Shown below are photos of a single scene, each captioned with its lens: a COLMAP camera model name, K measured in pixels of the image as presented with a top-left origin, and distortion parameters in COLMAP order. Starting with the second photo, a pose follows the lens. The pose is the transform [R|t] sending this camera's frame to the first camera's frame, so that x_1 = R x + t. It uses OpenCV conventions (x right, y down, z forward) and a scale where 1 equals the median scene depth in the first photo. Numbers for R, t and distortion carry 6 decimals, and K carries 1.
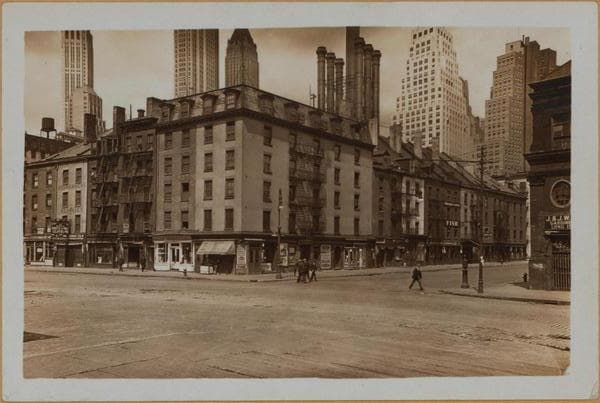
lens RADIAL K [[557.1, 0, 293.6], [0, 557.1, 227.5], [0, 0, 1]] dist [0.075396, 0.000000]
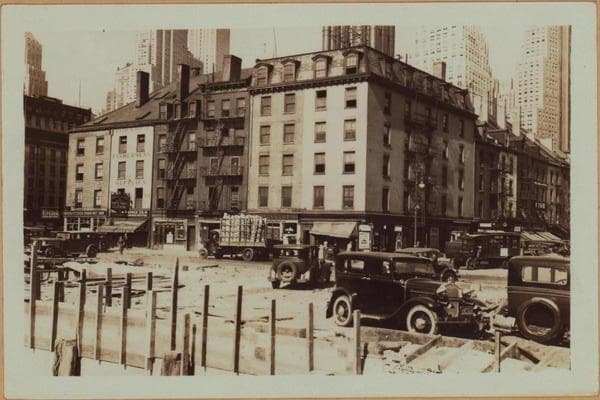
lens RADIAL K [[682.8, 0, 296.7], [0, 682.8, 199.5], [0, 0, 1]] dist [-0.000361, 0.000000]
pose [[0.998058, 0.019438, 0.059182, -0.203408], [-0.018919, 0.999778, -0.009324, 0.000533], [-0.059350, 0.008186, 0.998204, -0.058458]]
